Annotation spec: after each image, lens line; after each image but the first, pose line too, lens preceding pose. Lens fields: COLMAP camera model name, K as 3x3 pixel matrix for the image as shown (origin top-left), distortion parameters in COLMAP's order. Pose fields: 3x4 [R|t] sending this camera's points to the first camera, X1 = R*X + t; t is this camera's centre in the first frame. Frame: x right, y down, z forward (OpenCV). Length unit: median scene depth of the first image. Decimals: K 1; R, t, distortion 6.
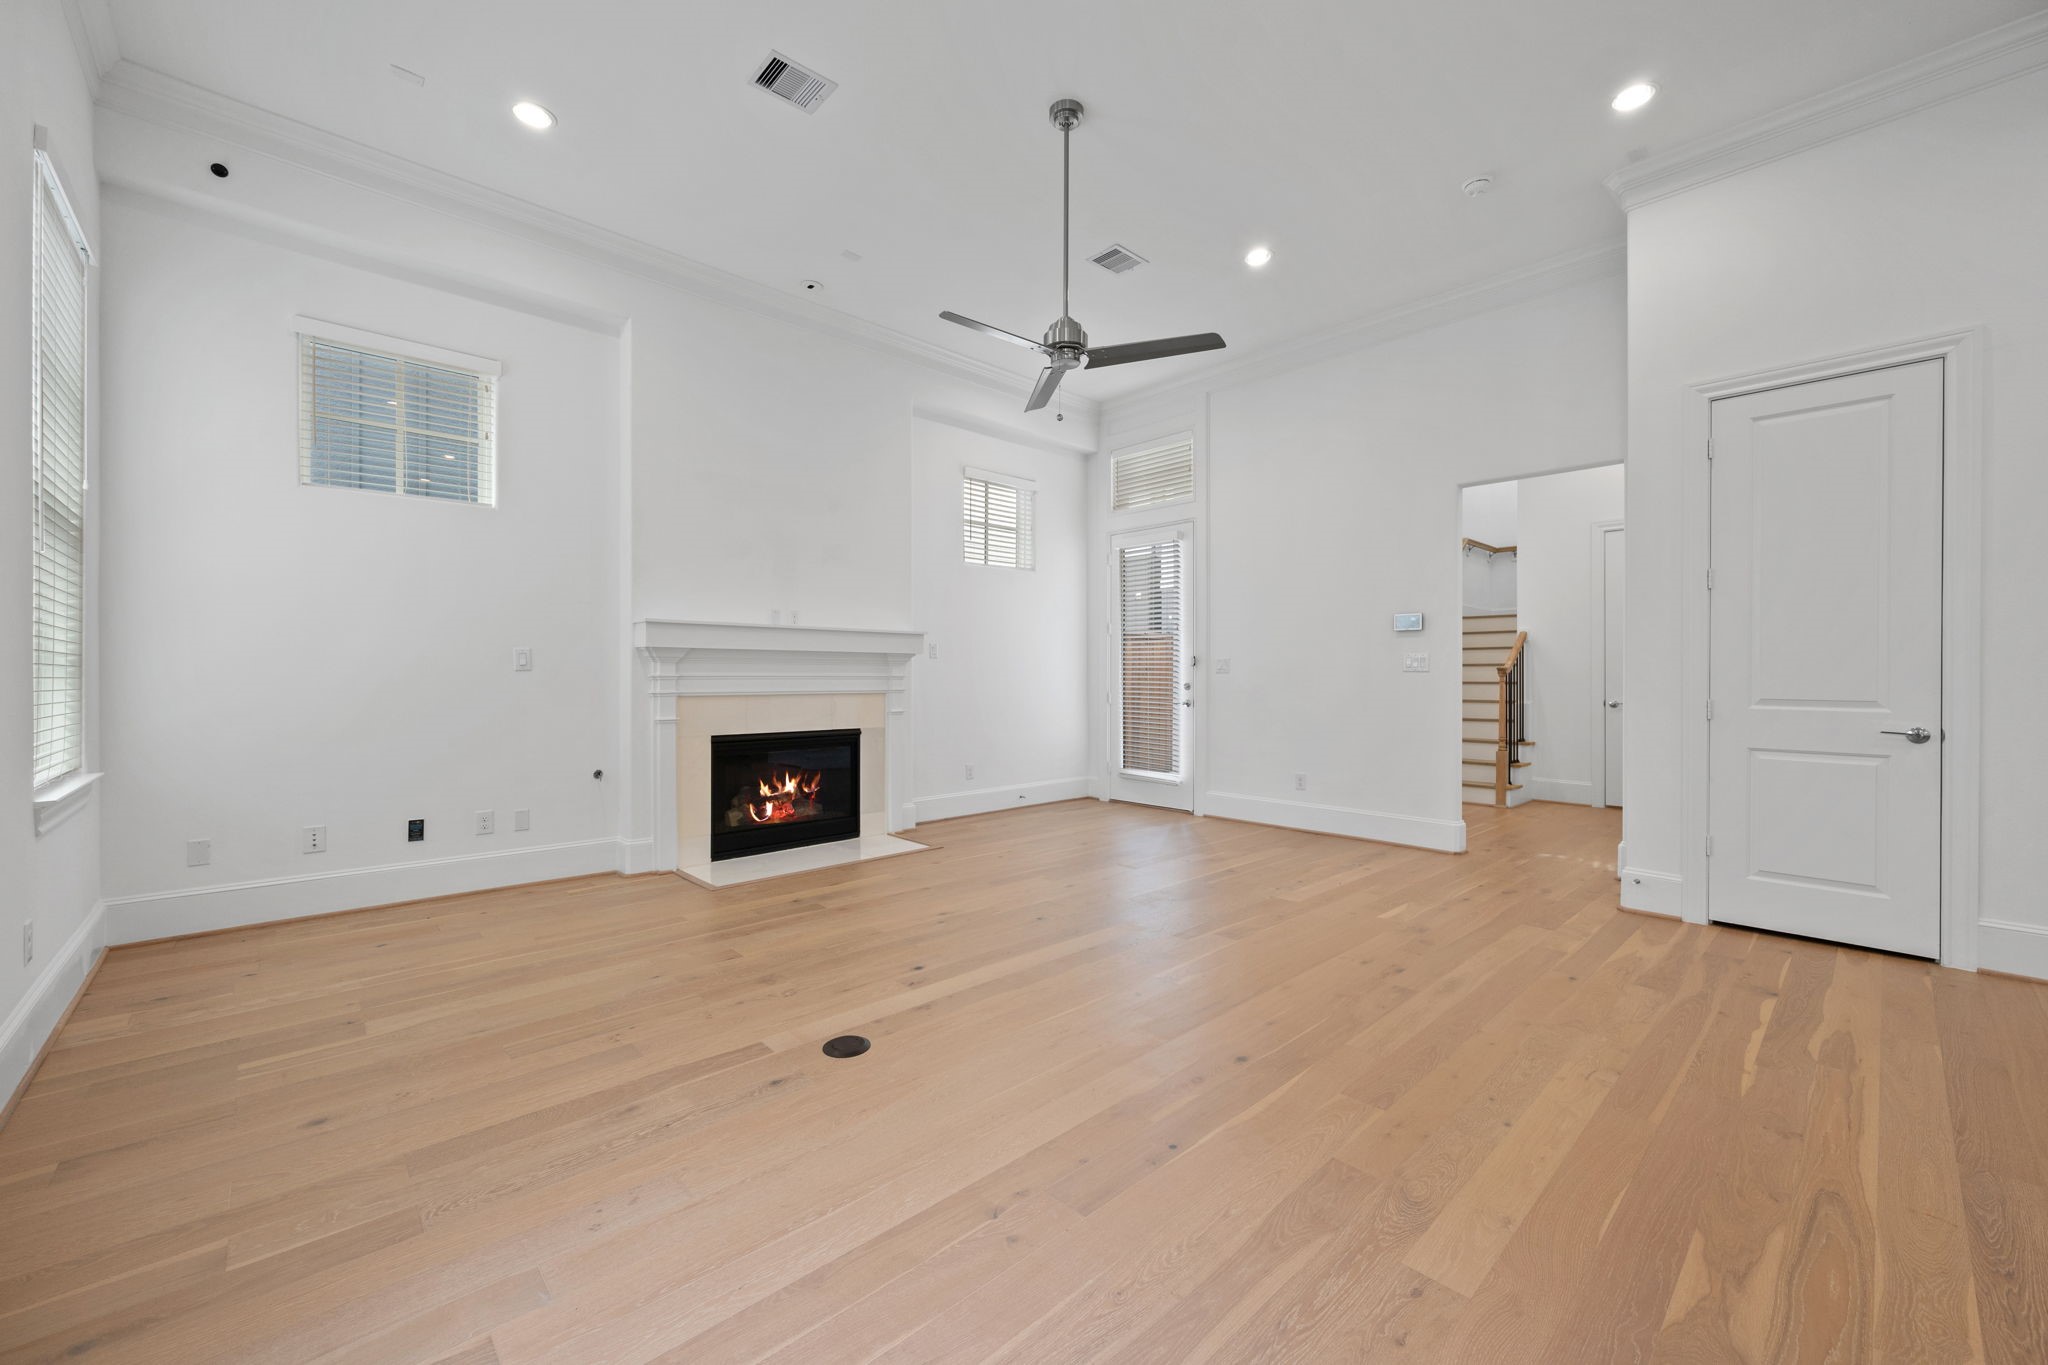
lens RADIAL K [[806.2, 0, 1005.3], [0, 806.2, 682.6], [0, 0, 1]] dist [-0.002079, -0.000139]
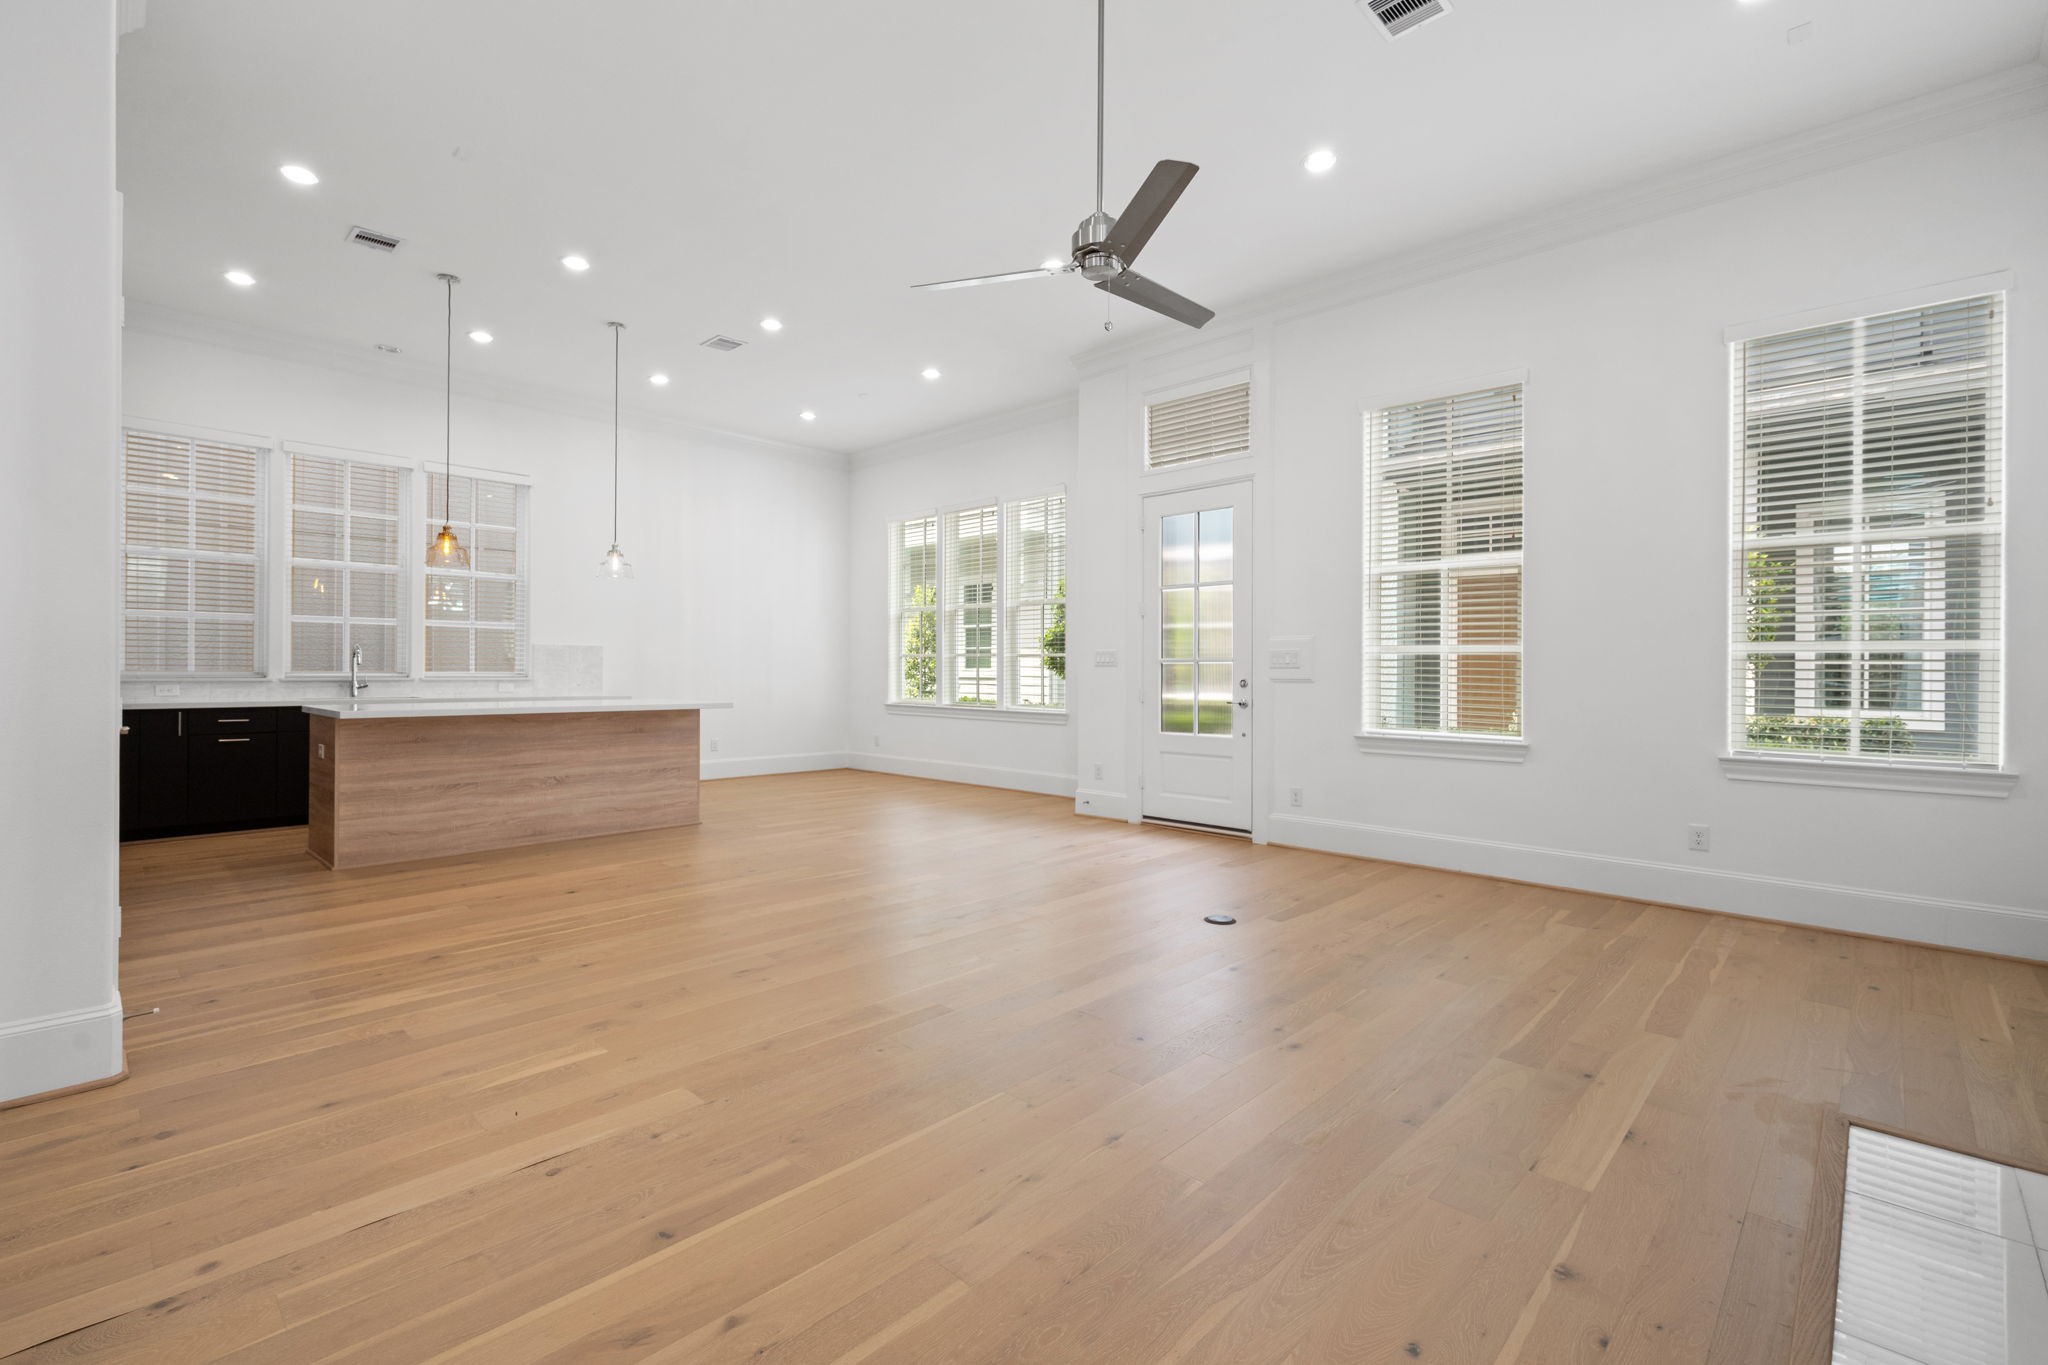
lens RADIAL K [[892.1, 0, 1022.8], [0, 892.1, 673.9], [0, 0, 1]] dist [-0.003165, -0.000740]
pose [[-0.997071, -0.008037, -0.076052, 0.183305], [-0.009109, 0.999864, 0.013762, -0.014300], [0.075931, 0.014415, -0.997009, 1.608908]]
